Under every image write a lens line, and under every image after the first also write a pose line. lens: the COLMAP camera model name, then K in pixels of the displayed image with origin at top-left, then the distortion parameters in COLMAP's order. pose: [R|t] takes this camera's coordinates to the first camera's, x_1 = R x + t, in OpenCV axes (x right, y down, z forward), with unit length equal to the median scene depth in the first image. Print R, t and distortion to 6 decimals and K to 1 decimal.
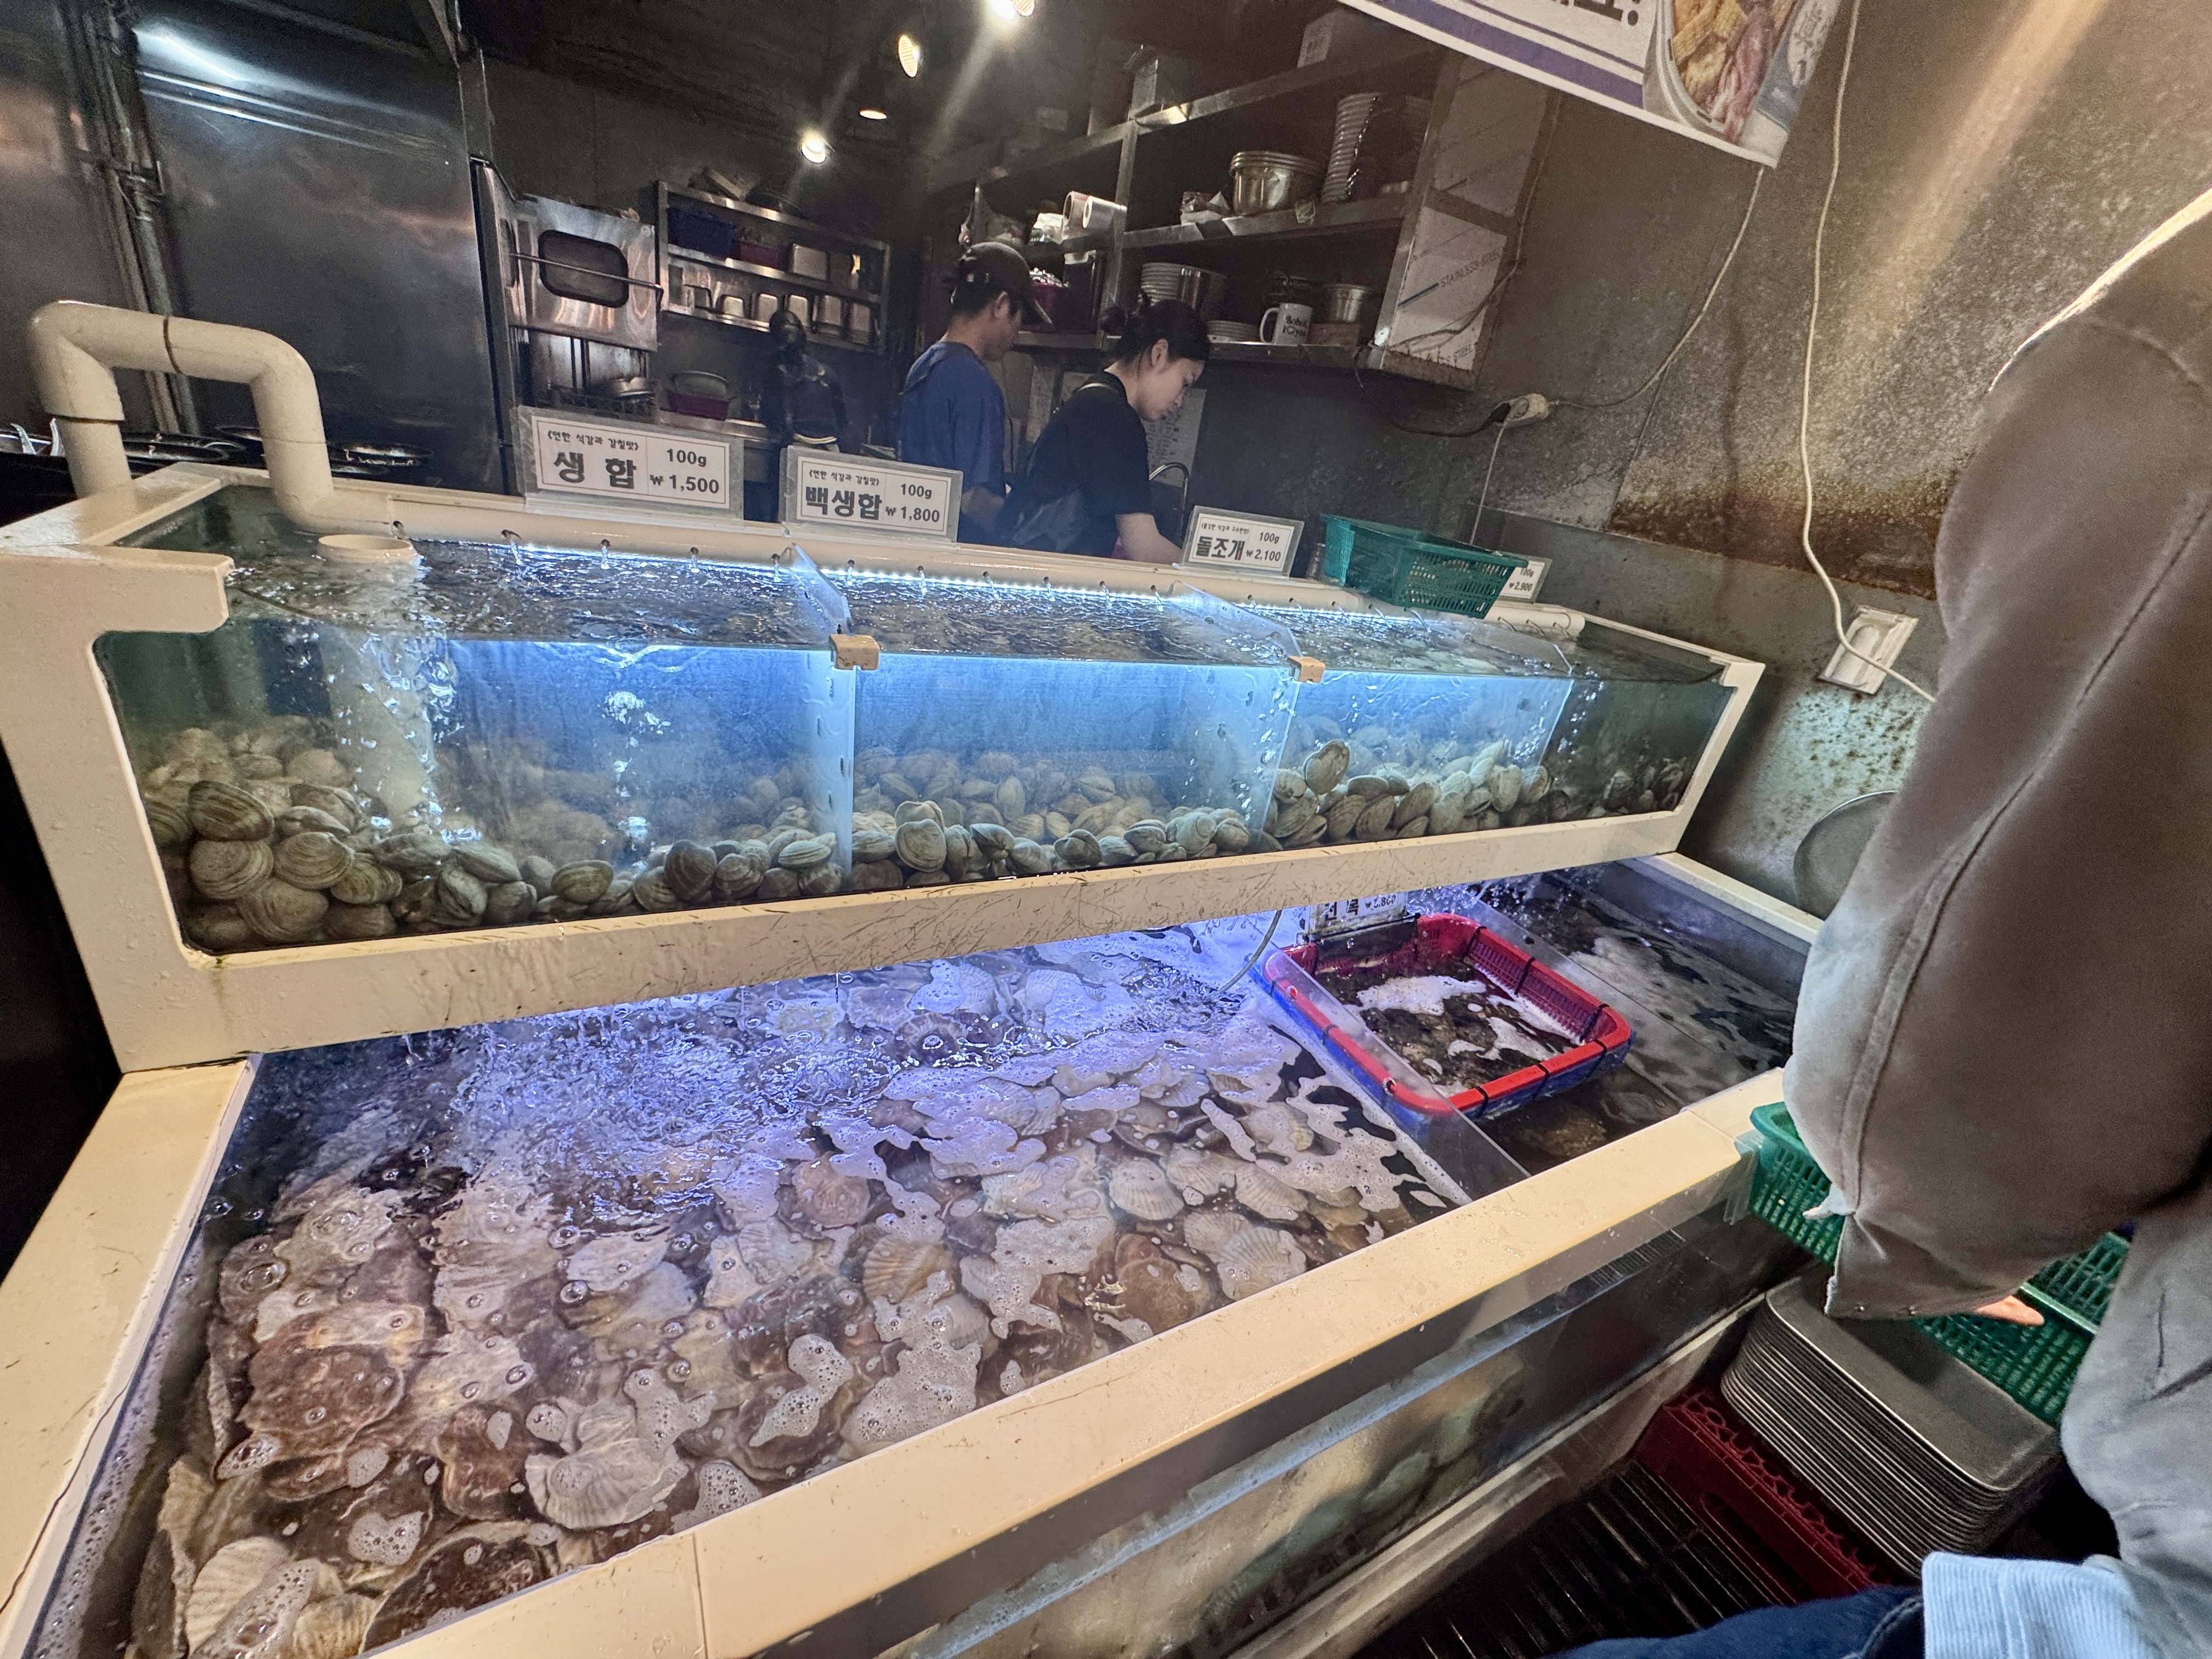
lens RADIAL K [[879.3, 0, 1106.0], [0, 879.3, 829.5], [0, 0, 1]] dist [0.001501, 0.000596]
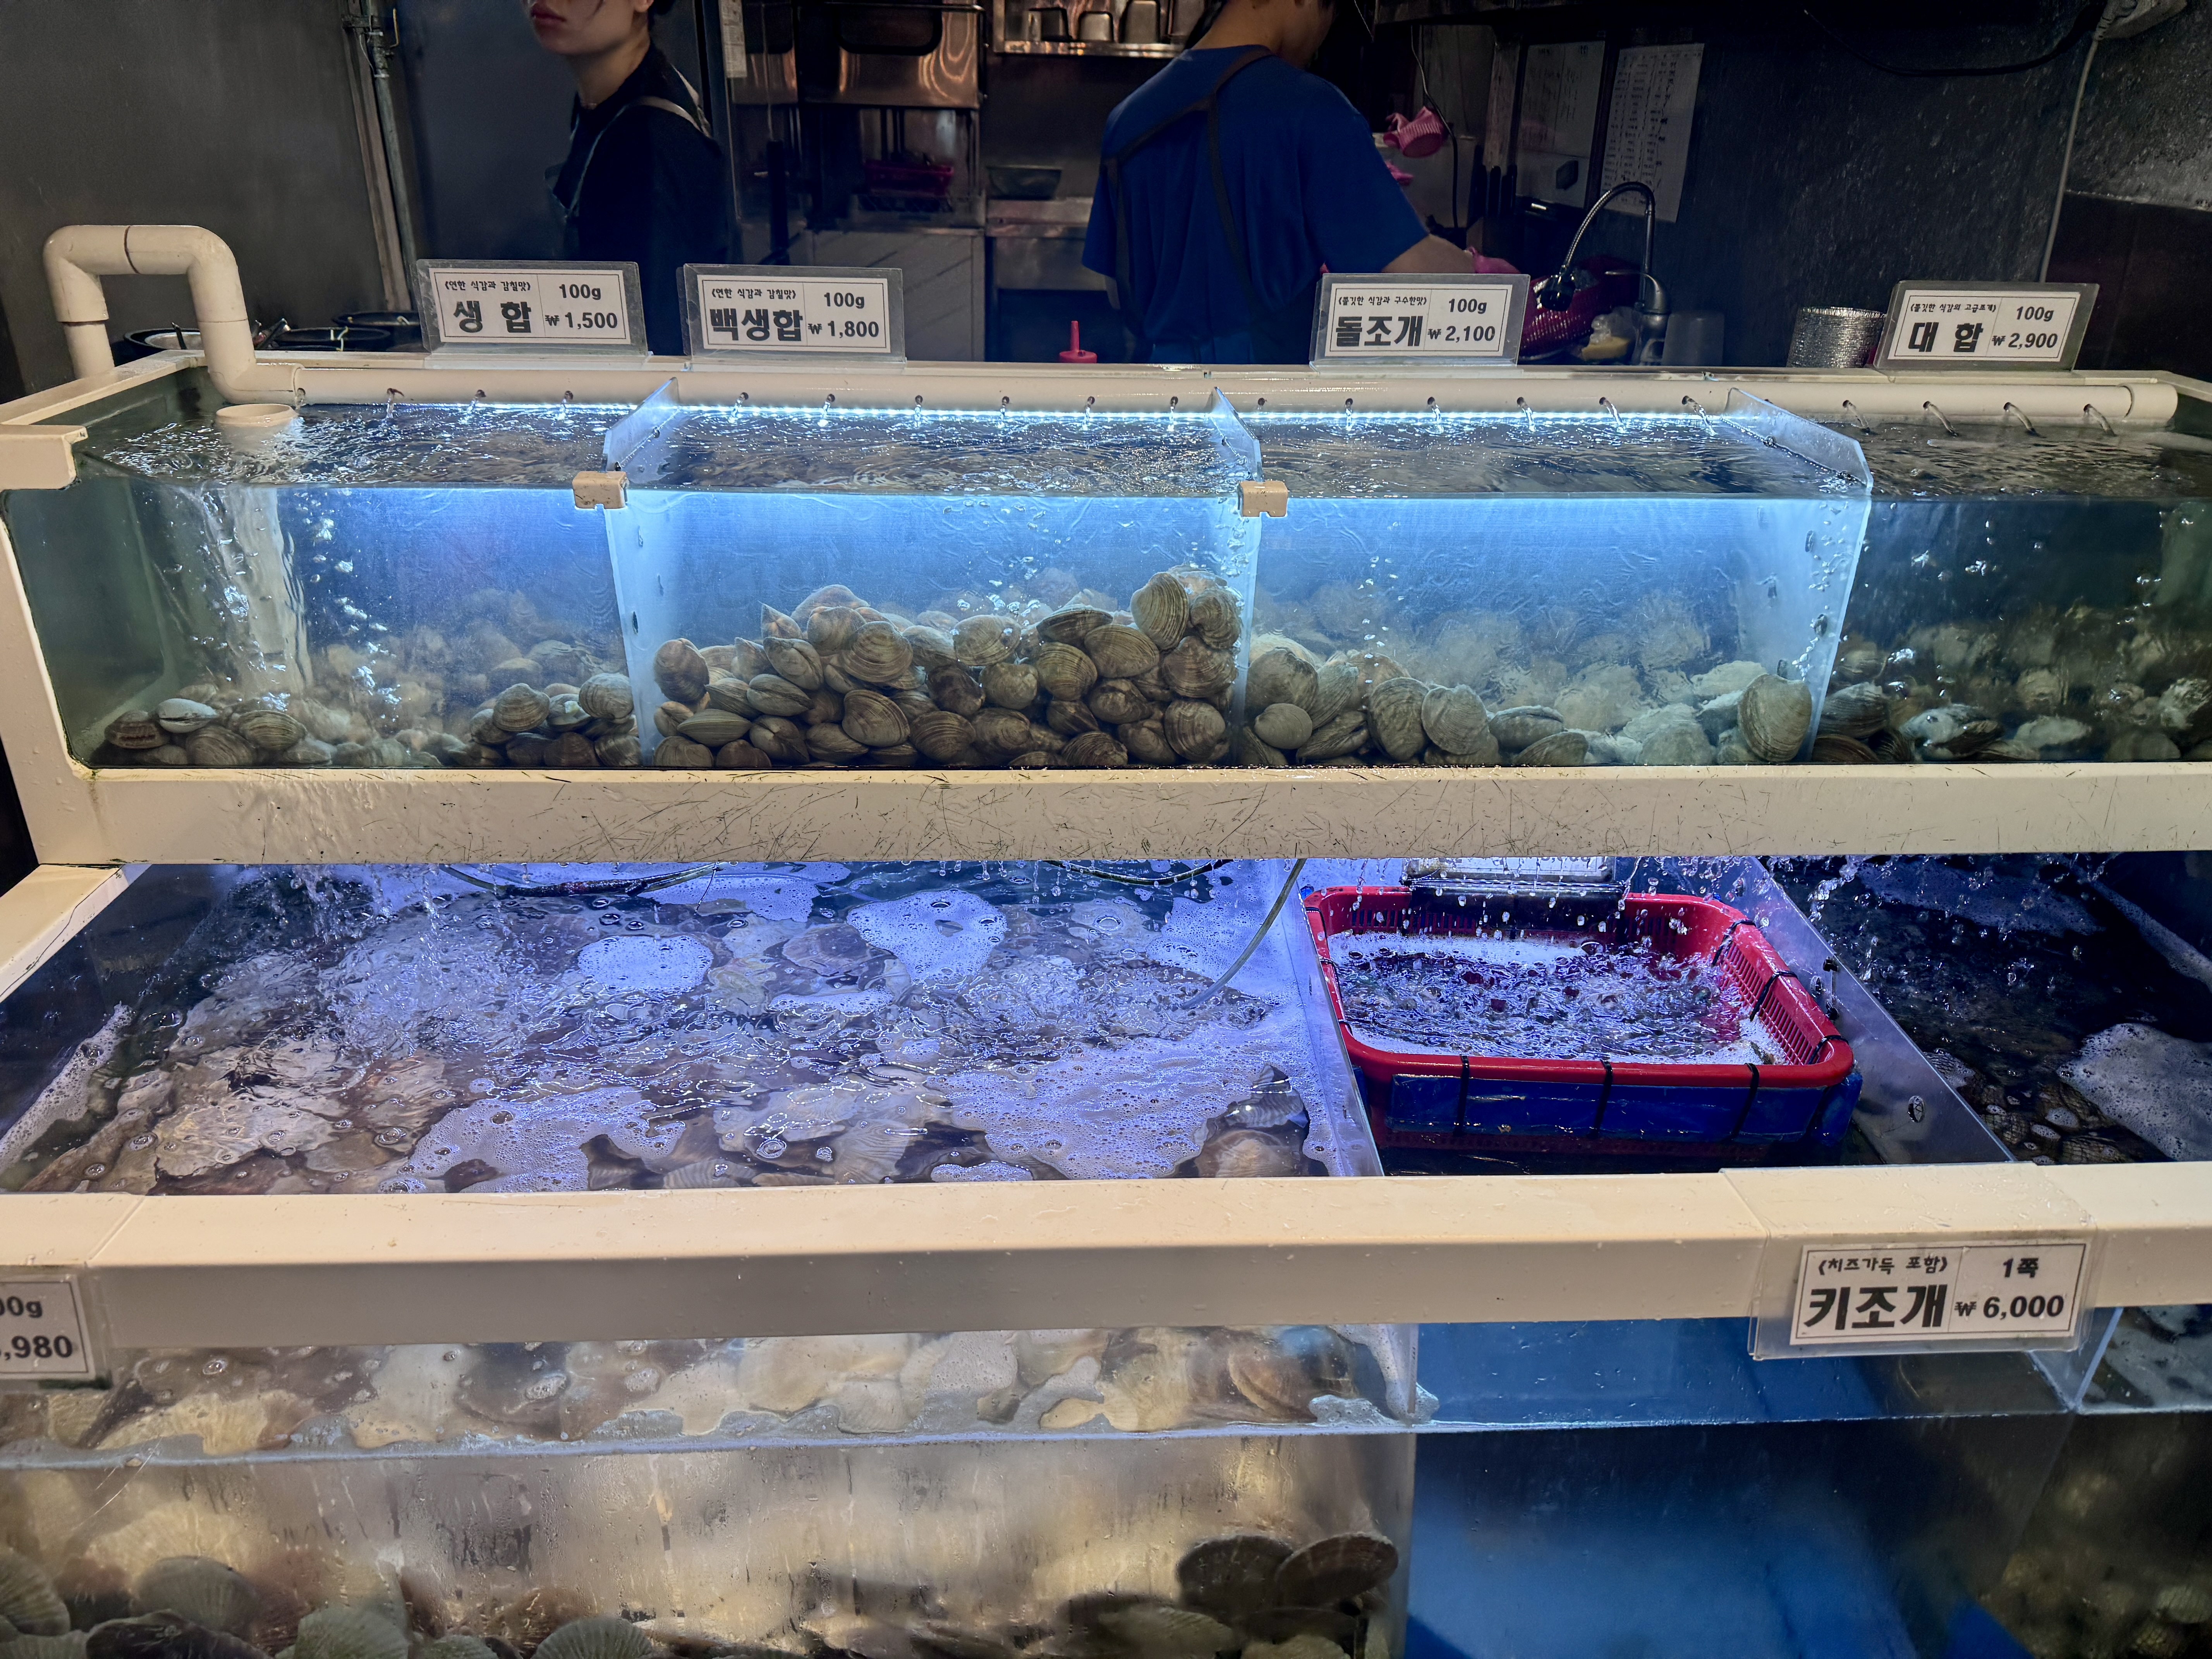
lens RADIAL K [[1555.7, 0, 1106.0], [0, 1555.7, 829.5], [0, 0, 1]] dist [0.005874, -0.009048]
pose [[0.896298, 0.047601, -0.440890, 0.733260], [-0.057268, 0.998321, -0.008638, 0.108192], [0.439739, 0.032991, 0.897520, -0.172862]]
